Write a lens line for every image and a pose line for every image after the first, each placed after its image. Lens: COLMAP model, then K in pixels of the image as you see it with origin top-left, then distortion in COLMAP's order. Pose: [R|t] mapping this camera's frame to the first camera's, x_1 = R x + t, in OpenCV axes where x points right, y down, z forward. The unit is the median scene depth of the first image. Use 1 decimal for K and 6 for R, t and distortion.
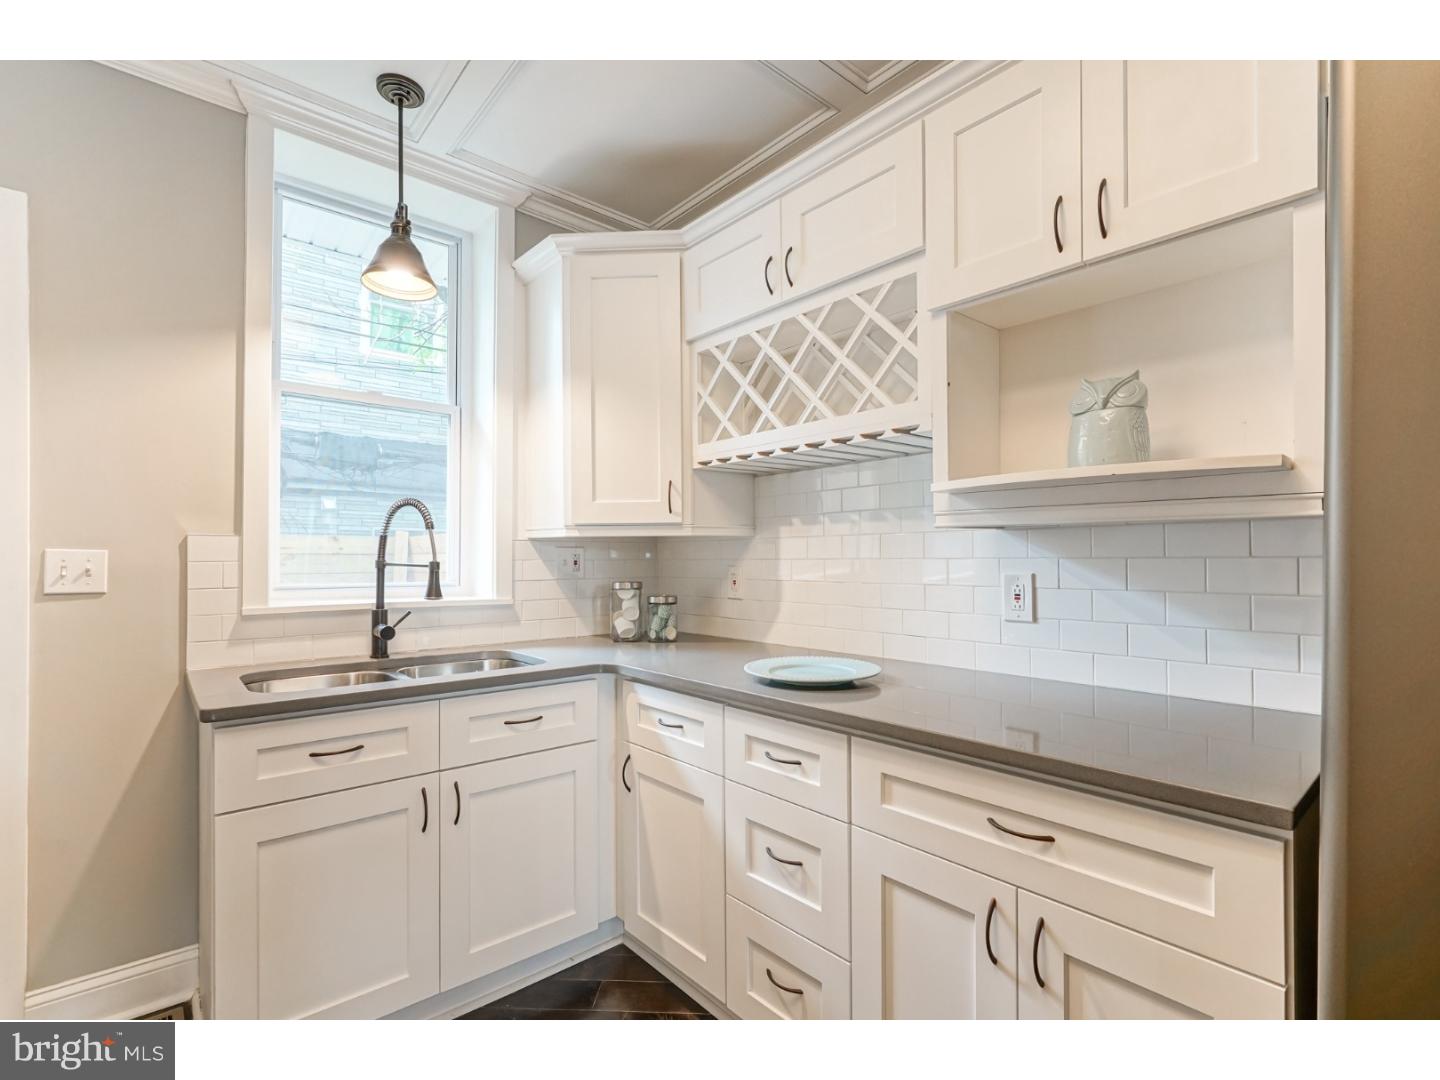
lens RADIAL K [[673.6, 0, 728.3], [0, 673.6, 555.8], [0, 0, 1]] dist [-0.003049, 0.000304]
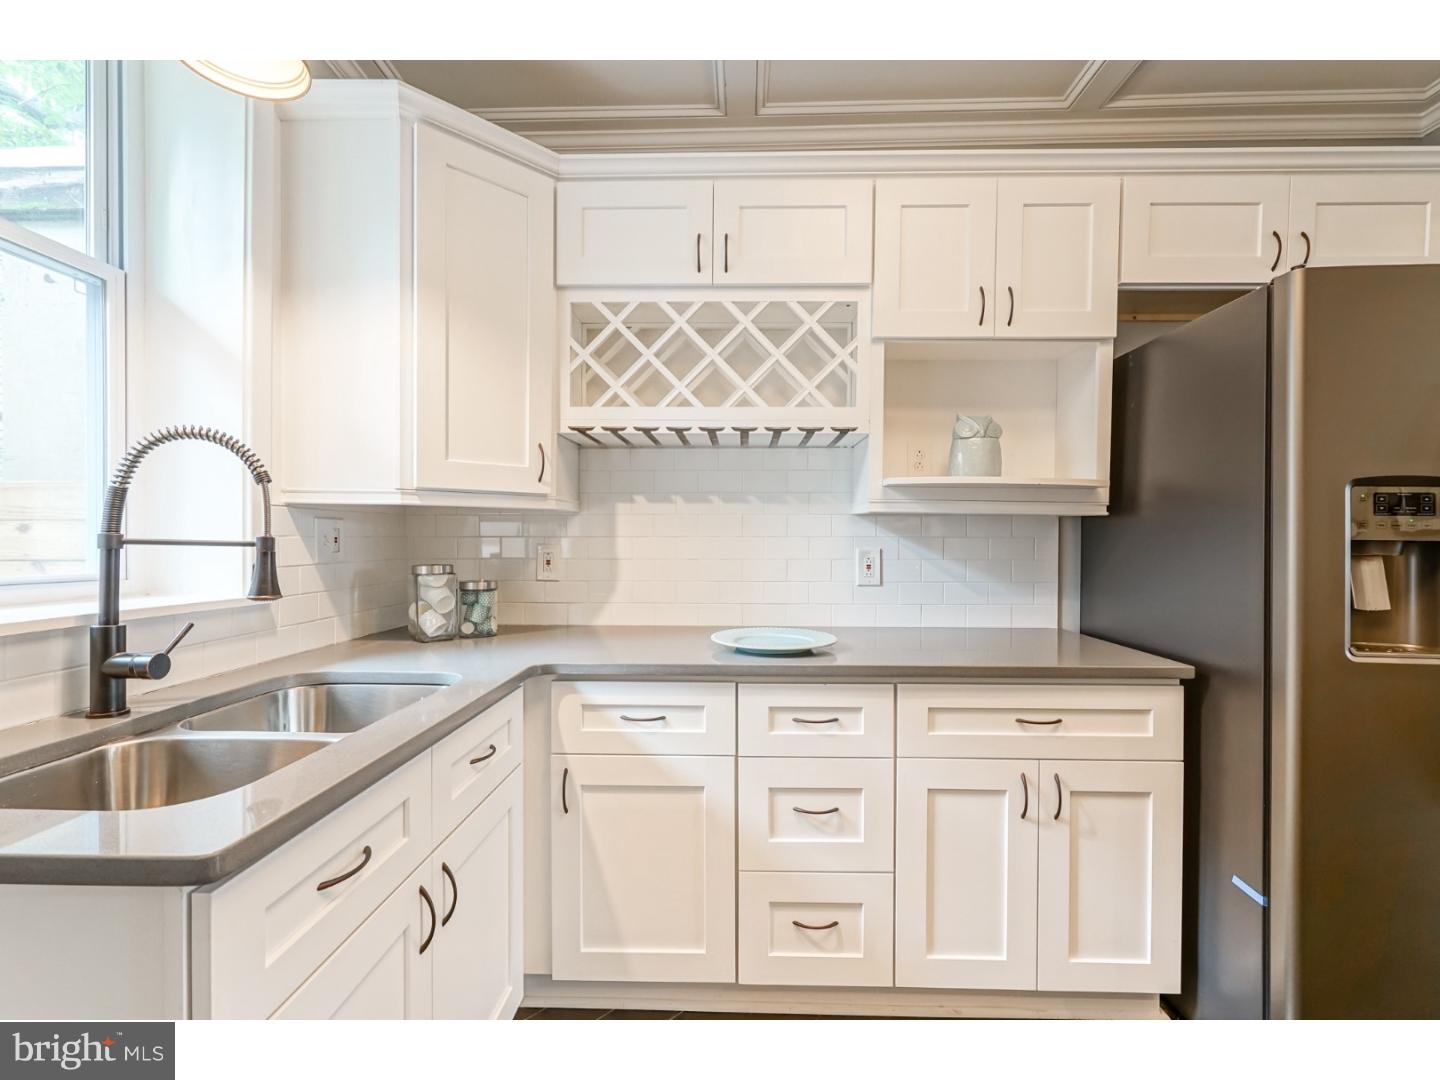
lens RADIAL K [[646.6, 0, 745.1], [0, 646.6, 542.8], [0, 0, 1]] dist [-0.002593, 0.000393]
pose [[0.674761, 0.000345, 0.738036, -0.579293], [-0.008454, 0.999938, 0.007261, 0.005968], [-0.737988, -0.011139, 0.674722, 0.287857]]
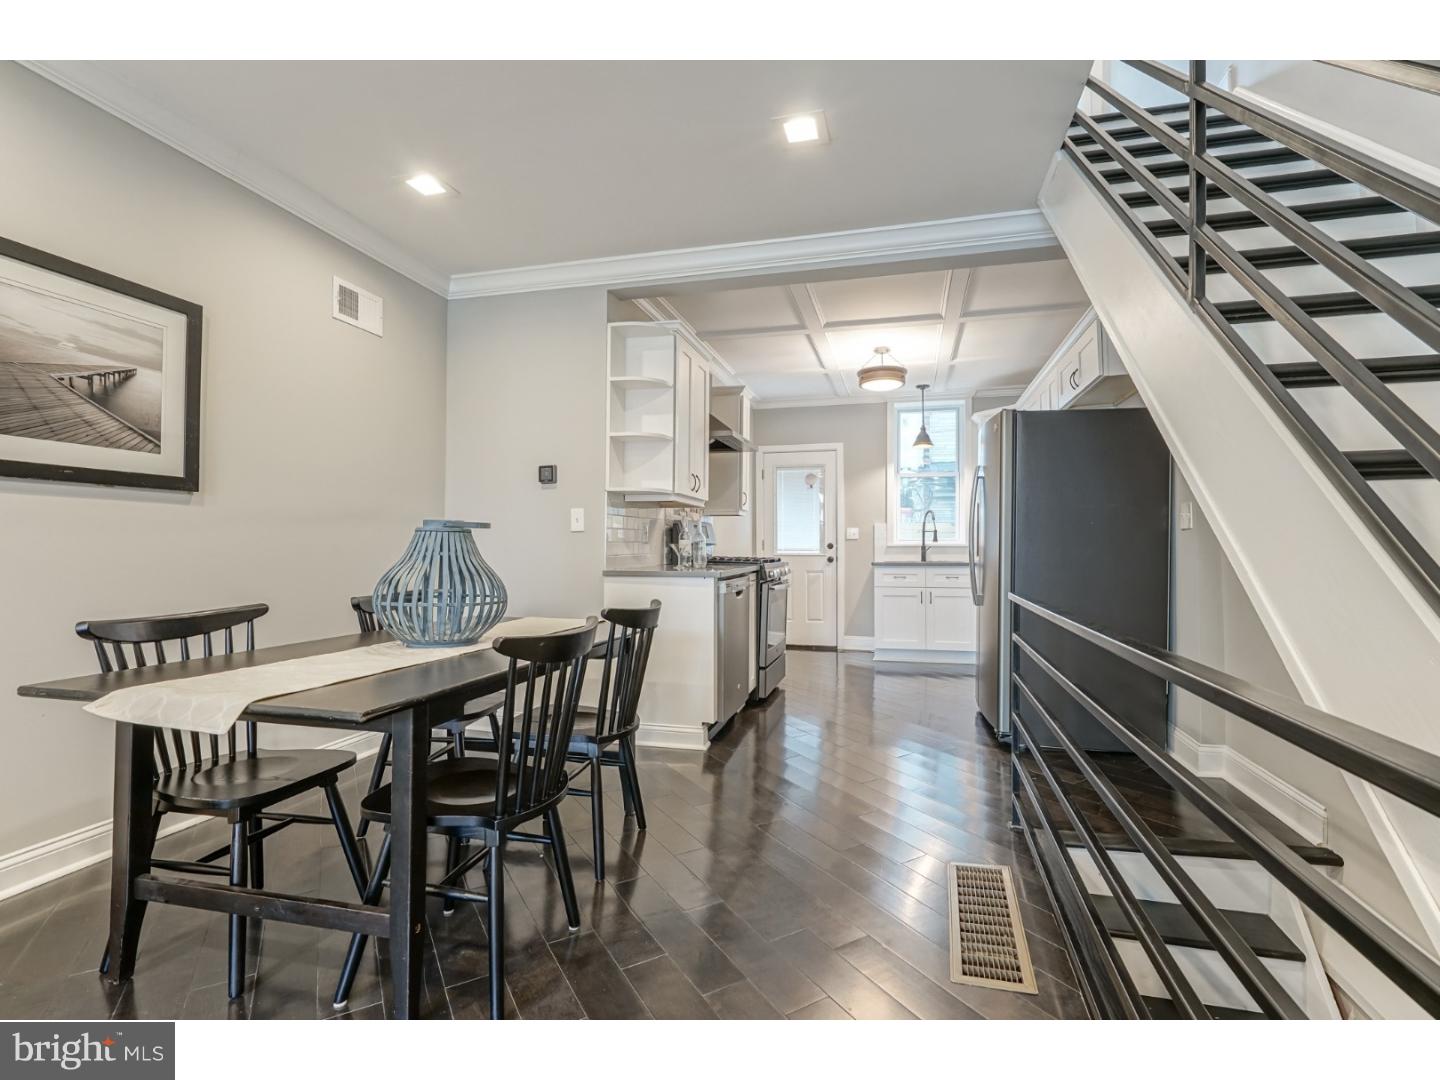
lens RADIAL K [[671.8, 0, 752.0], [0, 671.8, 543.5], [0, 0, 1]] dist [-0.000665, 0.000150]
pose [[0.590214, -0.007055, -0.807216, 1.576532], [0.008739, 0.999959, -0.002350, 0.071860], [0.807200, -0.005667, 0.590251, -1.524005]]
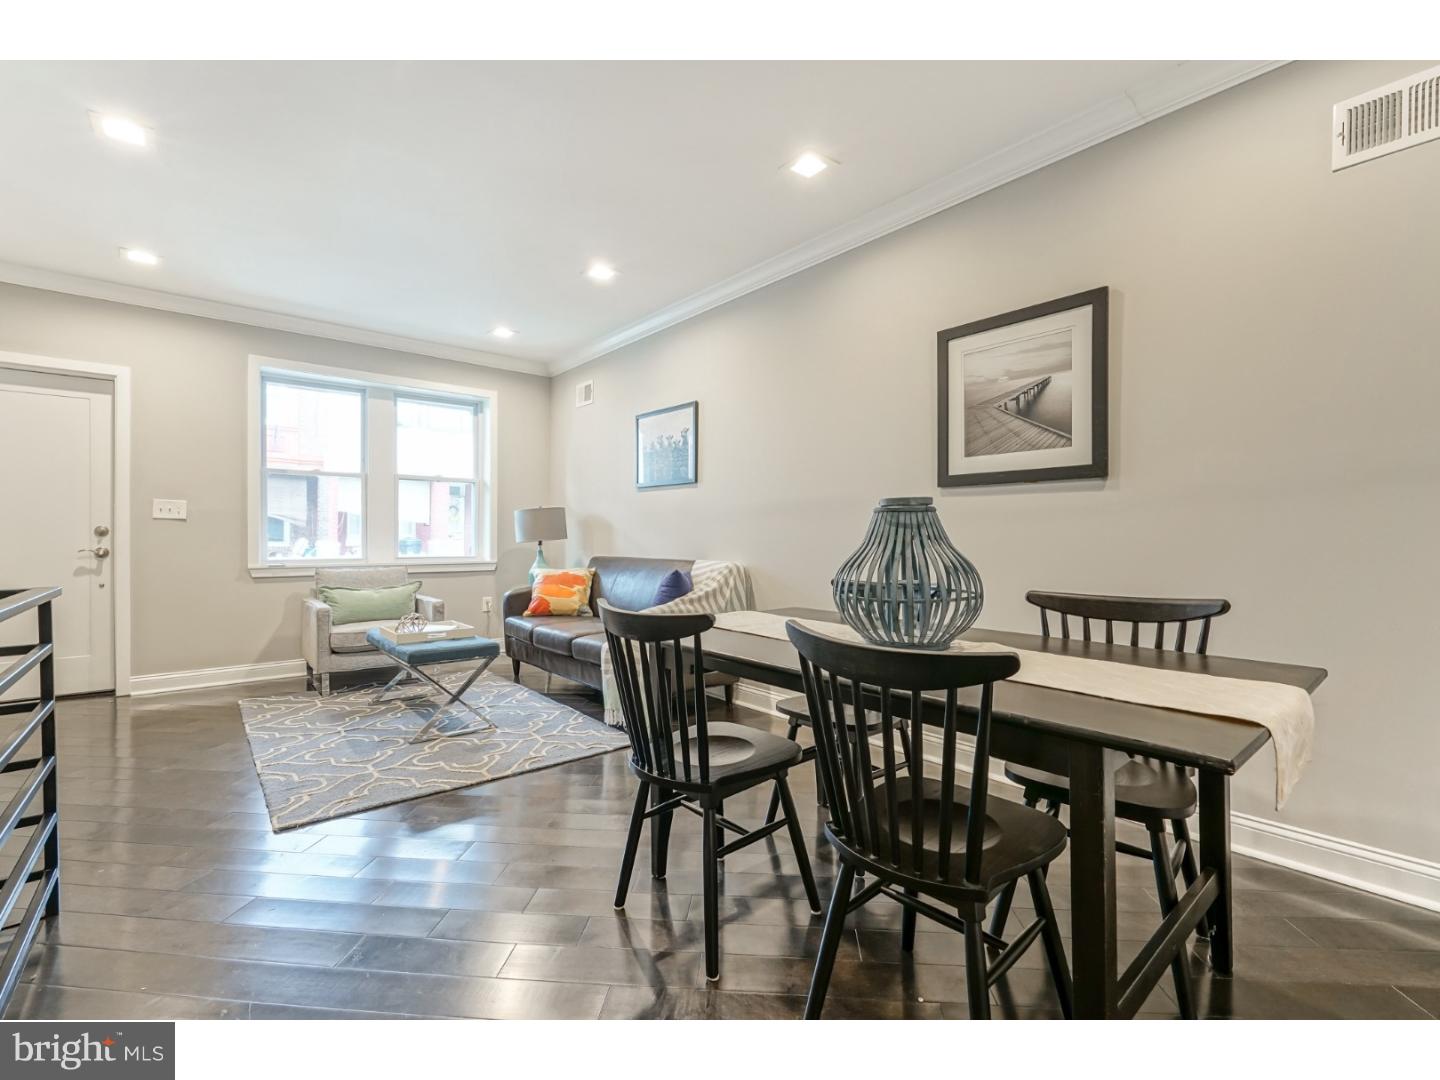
lens RADIAL K [[660.7, 0, 711.5], [0, 660.7, 540.0], [0, 0, 1]] dist [-0.003273, 0.000445]
pose [[-0.999156, -0.004114, 0.040868, 0.674509], [-0.004334, 0.999977, -0.005303, 0.088970], [-0.040845, -0.005476, -0.999150, -0.432968]]
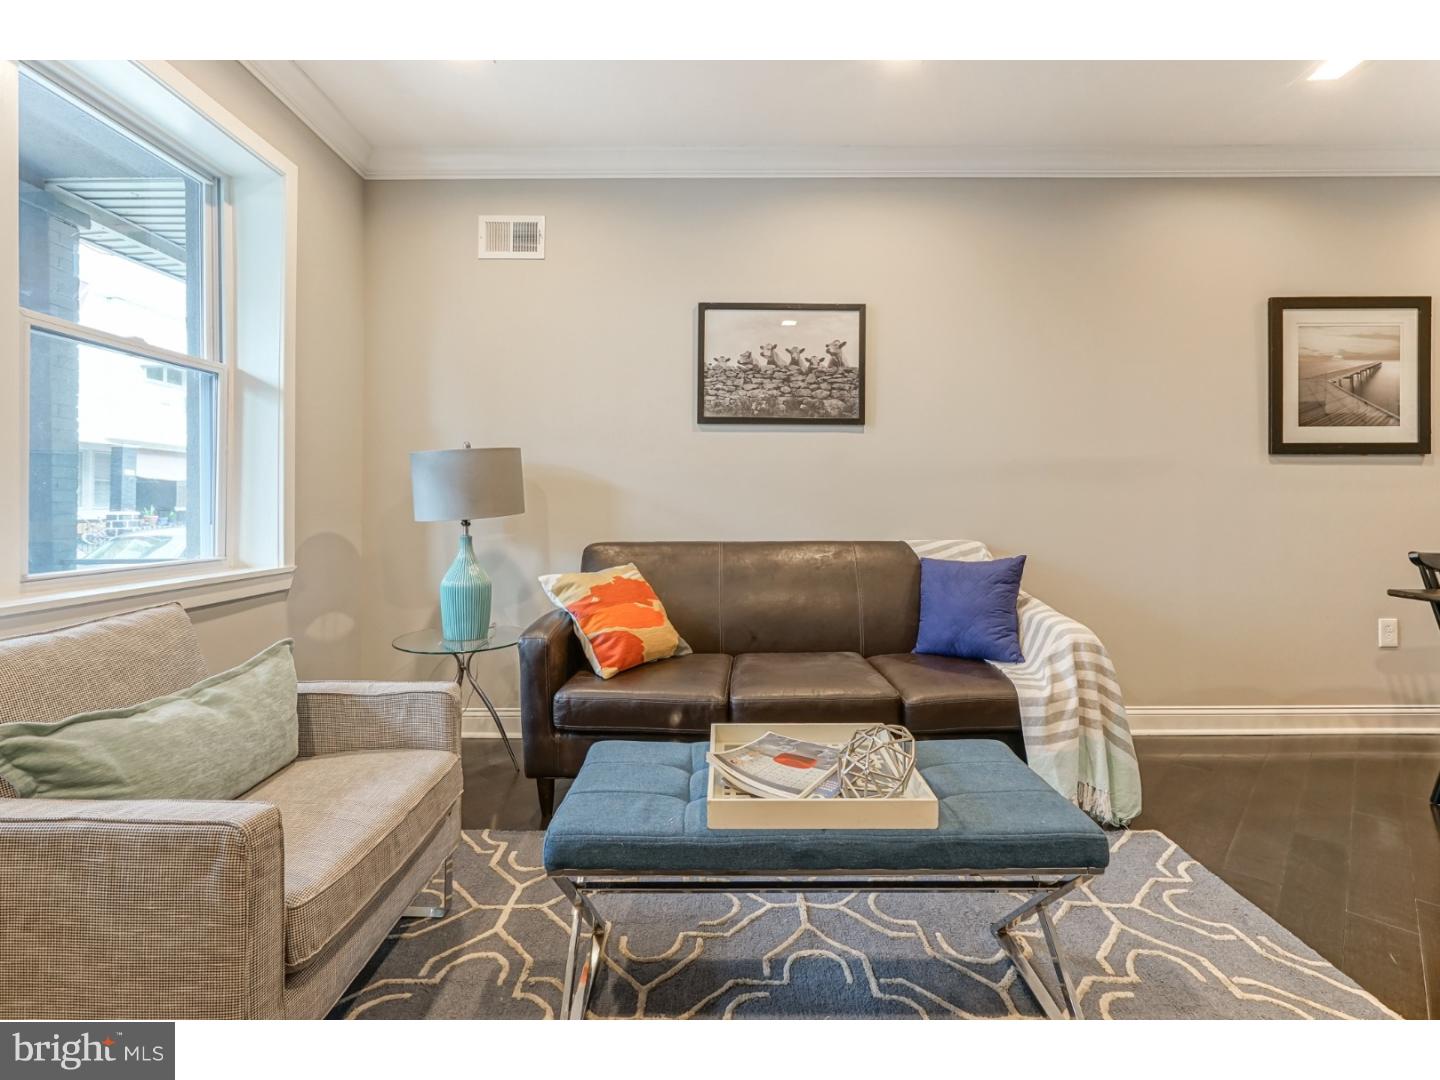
lens RADIAL K [[674.0, 0, 702.1], [0, 674.0, 493.0], [0, 0, 1]] dist [-0.003053, 0.000533]
pose [[-0.656441, -0.011482, -0.754290, 2.114017], [0.008719, 0.999702, -0.022806, 0.070750], [0.754327, -0.021547, -0.656145, -1.844330]]
